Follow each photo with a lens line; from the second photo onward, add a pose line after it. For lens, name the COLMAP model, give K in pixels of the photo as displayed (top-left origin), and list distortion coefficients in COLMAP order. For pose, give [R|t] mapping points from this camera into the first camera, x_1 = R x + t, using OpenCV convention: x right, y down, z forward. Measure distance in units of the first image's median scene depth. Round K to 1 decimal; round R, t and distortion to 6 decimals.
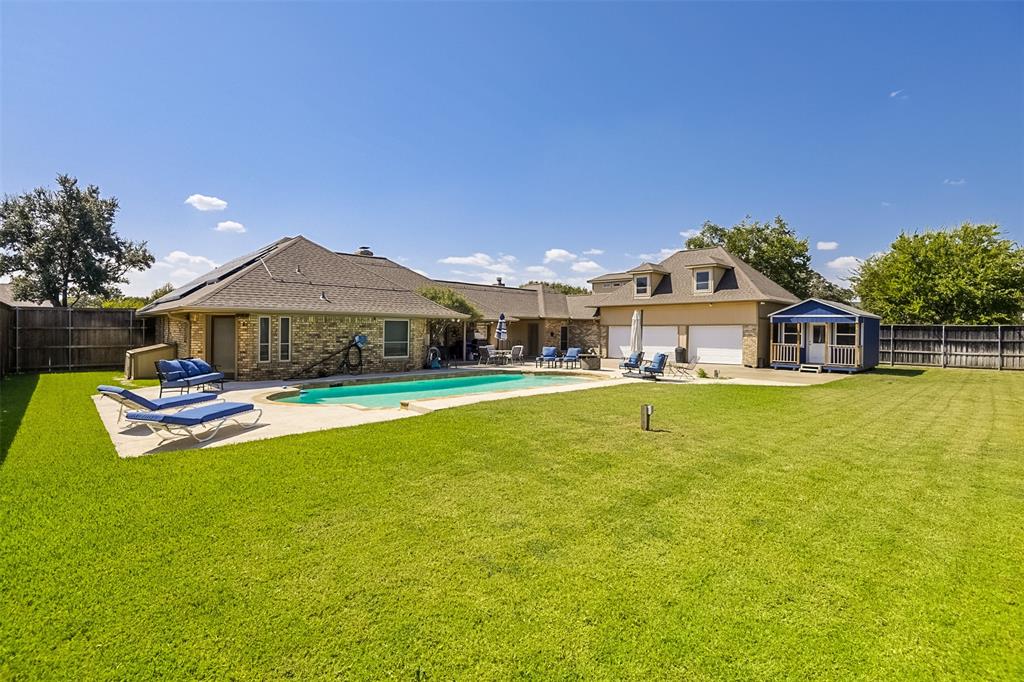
lens RADIAL K [[477.6, 0, 517.7], [0, 477.6, 345.1], [0, 0, 1]] dist [-0.031731, -0.001099]
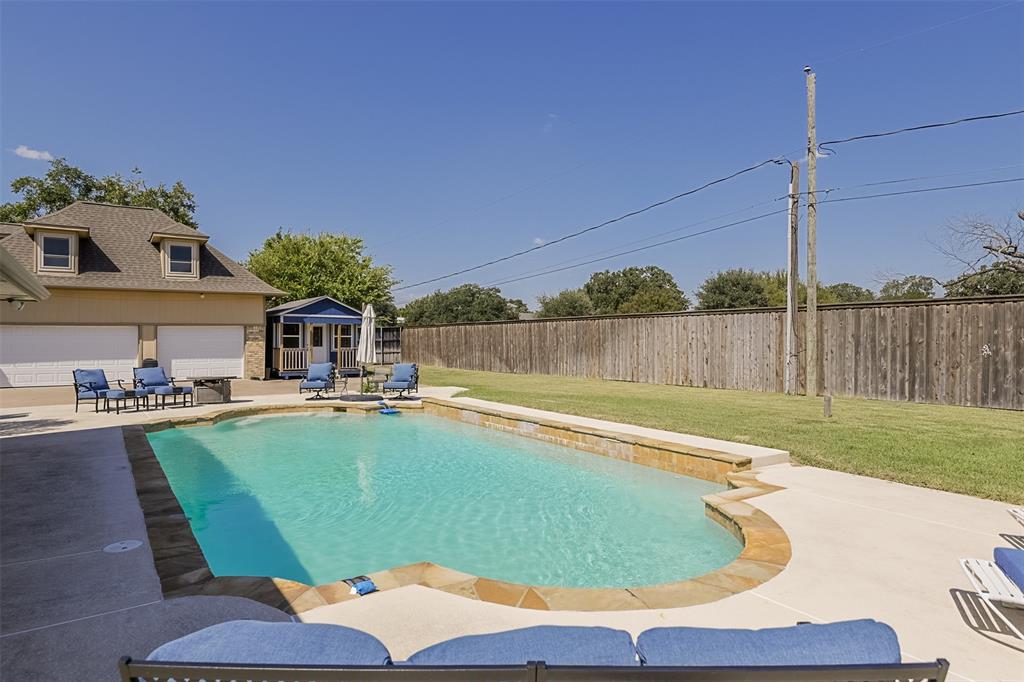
lens RADIAL K [[569.3, 0, 512.0], [0, 569.3, 341.0], [0, 0, 1]] dist [-0.000193, -0.000066]
pose [[0.222761, -0.017783, 0.974711, -0.311979], [0.029374, 0.999502, 0.011522, -0.014994], [-0.974430, 0.026065, 0.223173, 0.377992]]
